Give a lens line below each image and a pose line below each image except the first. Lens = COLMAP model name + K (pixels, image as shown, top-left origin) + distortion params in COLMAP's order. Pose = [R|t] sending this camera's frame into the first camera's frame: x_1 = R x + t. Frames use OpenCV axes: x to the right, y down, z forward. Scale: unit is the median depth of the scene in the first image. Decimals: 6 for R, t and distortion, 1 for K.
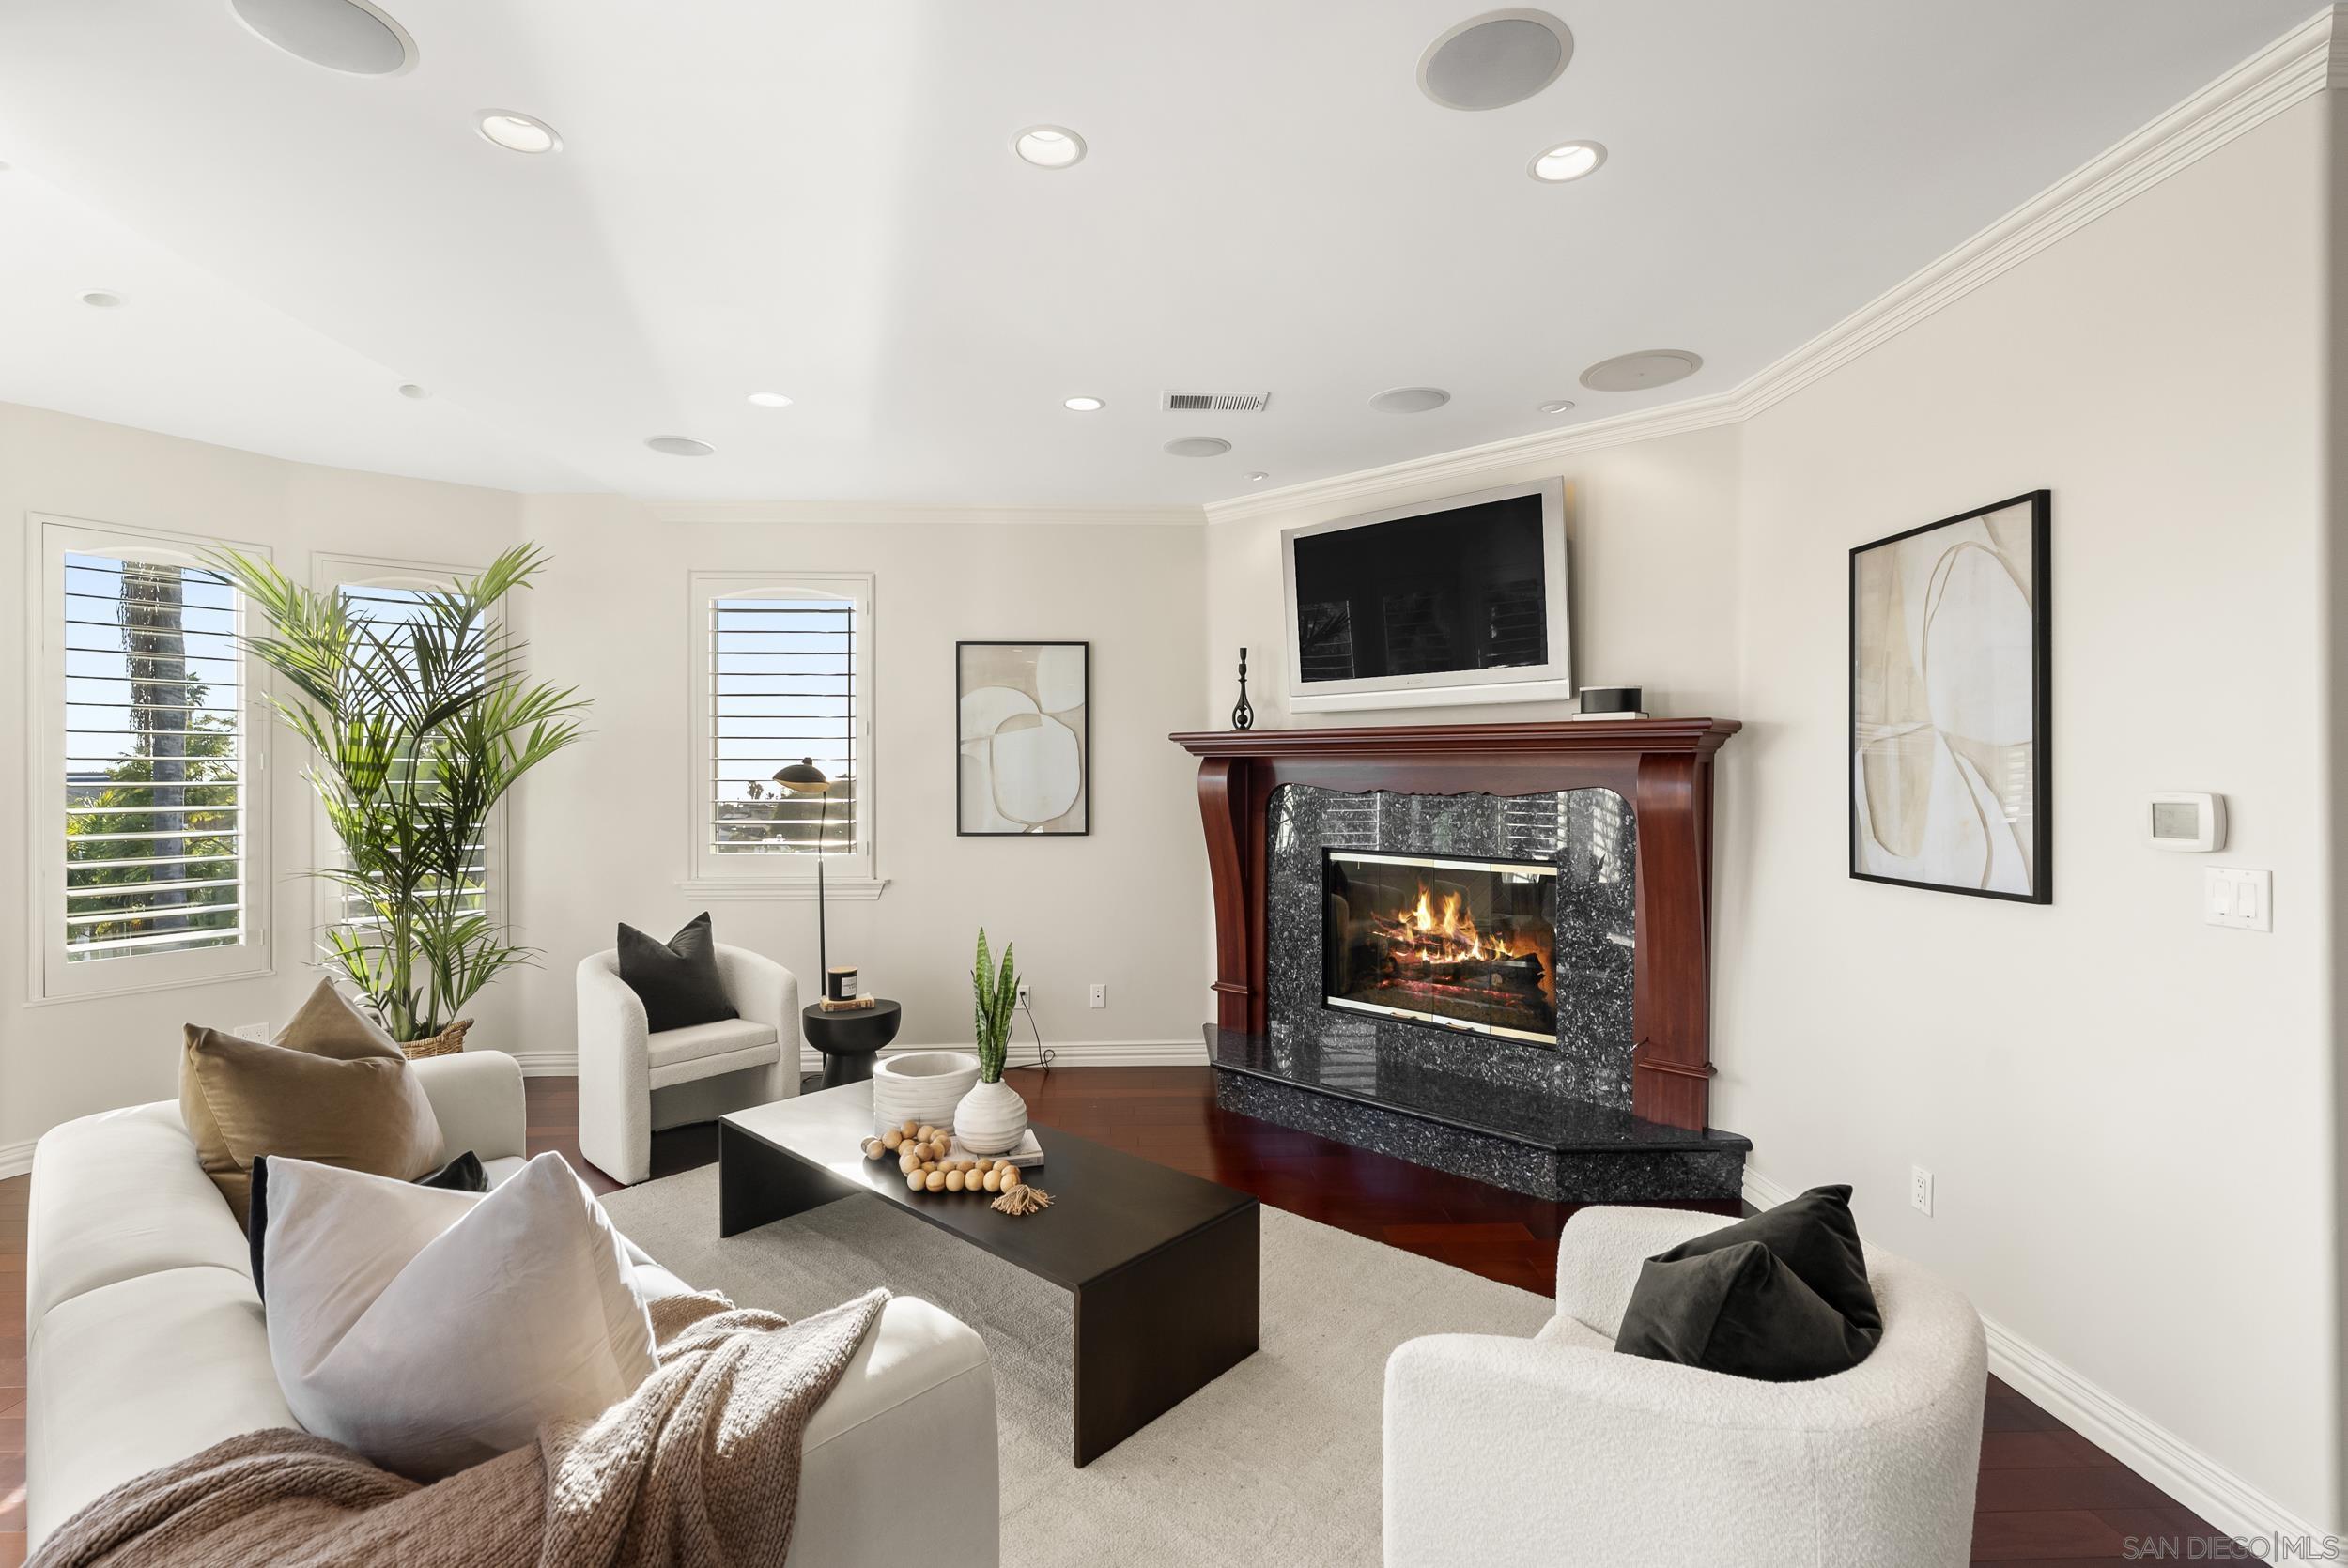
lens RADIAL K [[1070.2, 0, 1190.0], [0, 1070.2, 783.4], [0, 0, 1]] dist [-0.007425, 0.002413]
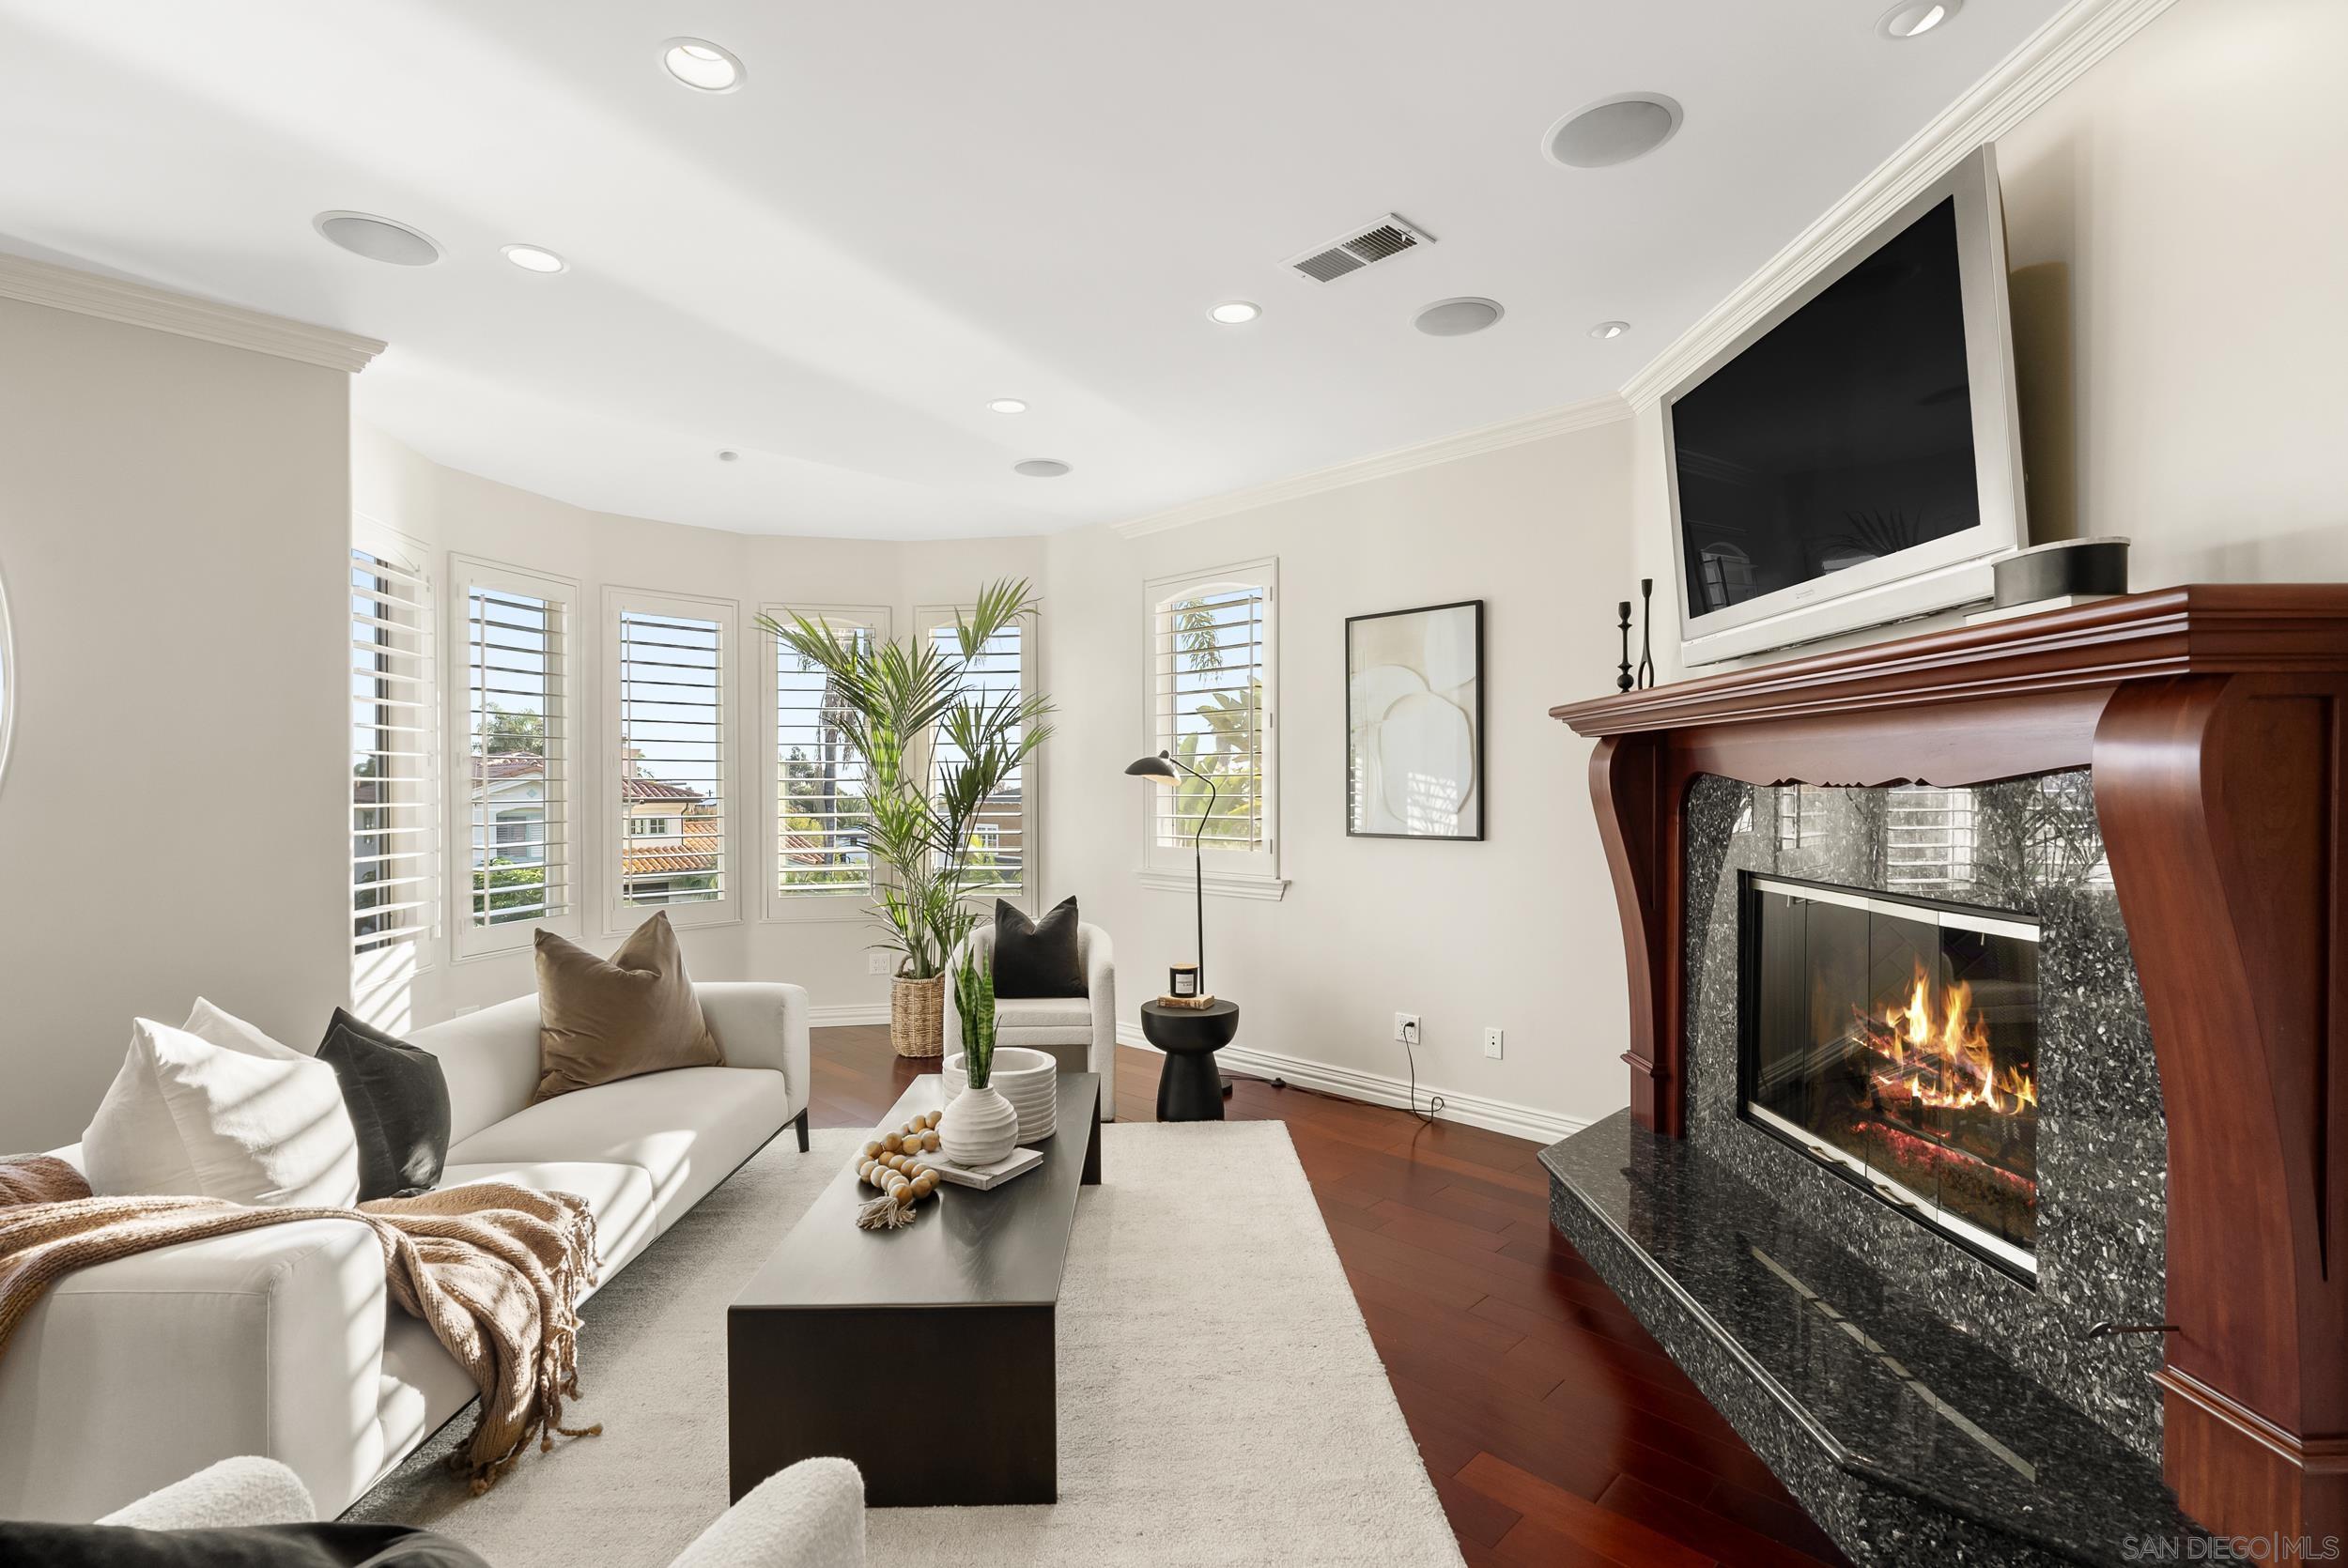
lens RADIAL K [[1070.2, 0, 1163.4], [0, 1070.2, 789.6], [0, 0, 1]] dist [-0.007425, 0.002413]
pose [[0.666928, 0.000190, -0.745122, 0.378836], [-0.004137, 0.999985, -0.003448, 0.015202], [0.745111, 0.005382, 0.666919, 0.314129]]
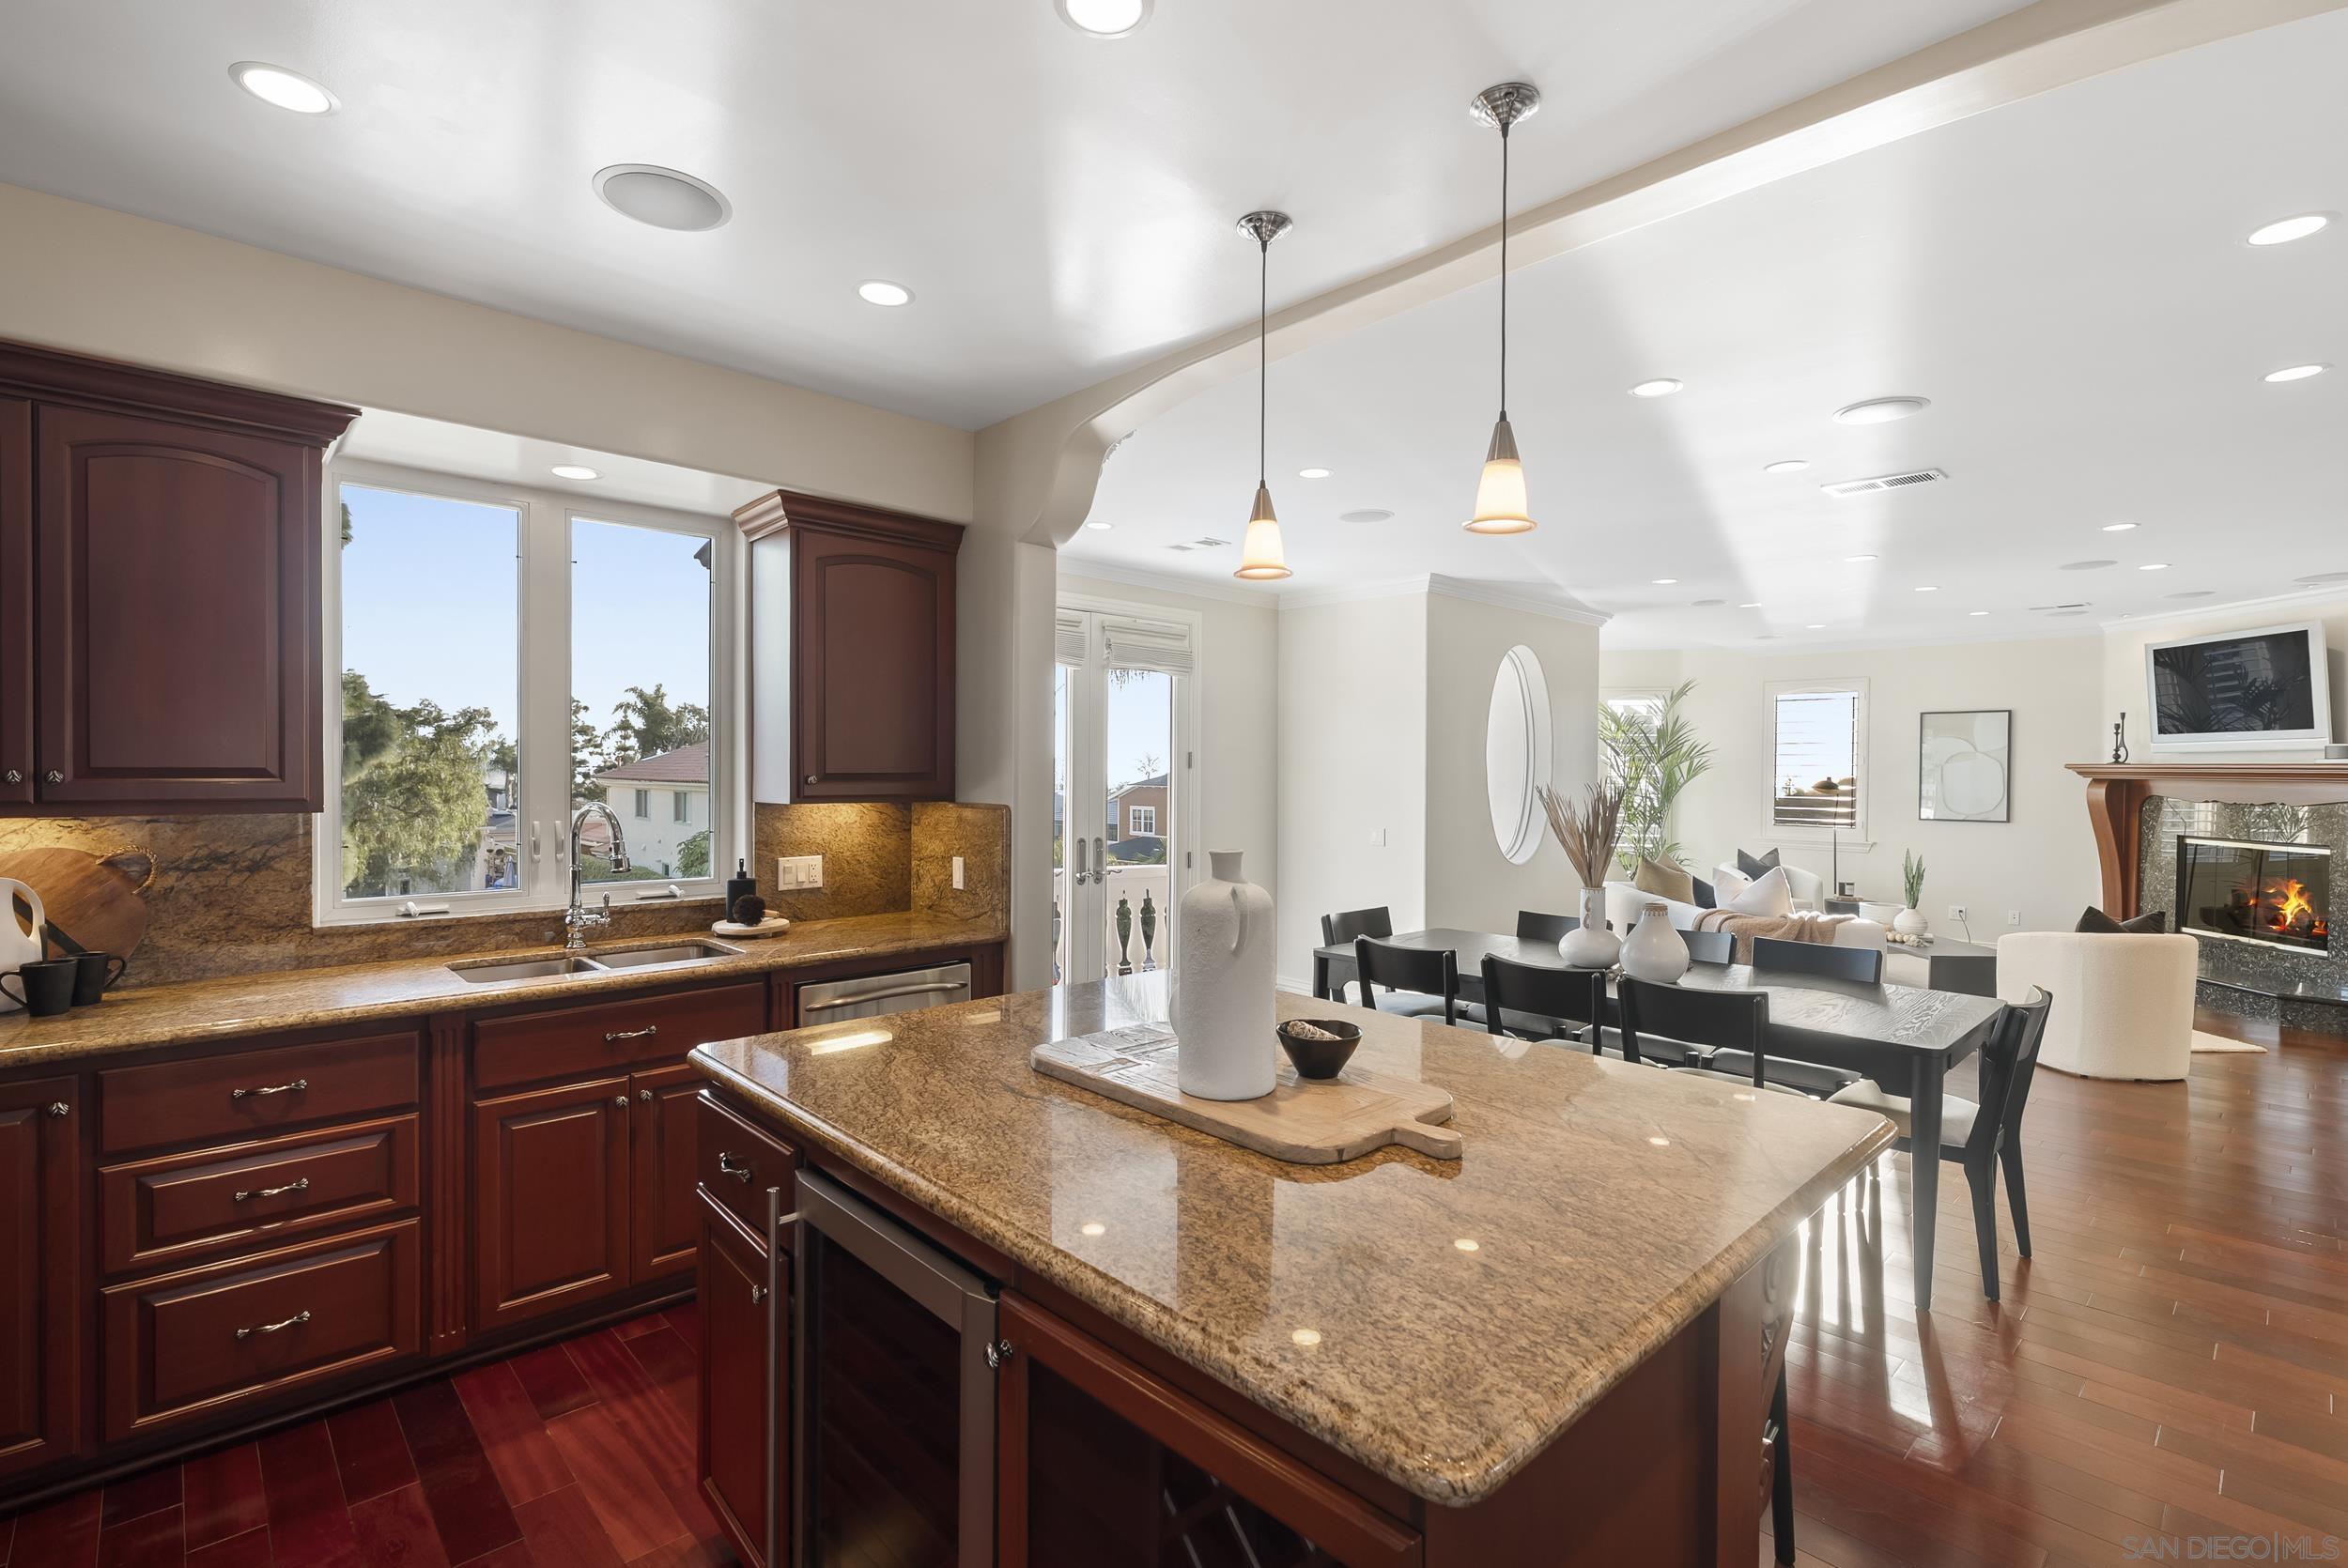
lens RADIAL K [[1070.2, 0, 1179.4], [0, 1070.2, 785.4], [0, 0, 1]] dist [-0.007425, 0.002413]
pose [[0.641795, 0.017968, -0.766665, 0.396511], [-0.016998, 0.999813, 0.009204, -0.005491], [0.766688, 0.007125, 0.641981, -1.223788]]
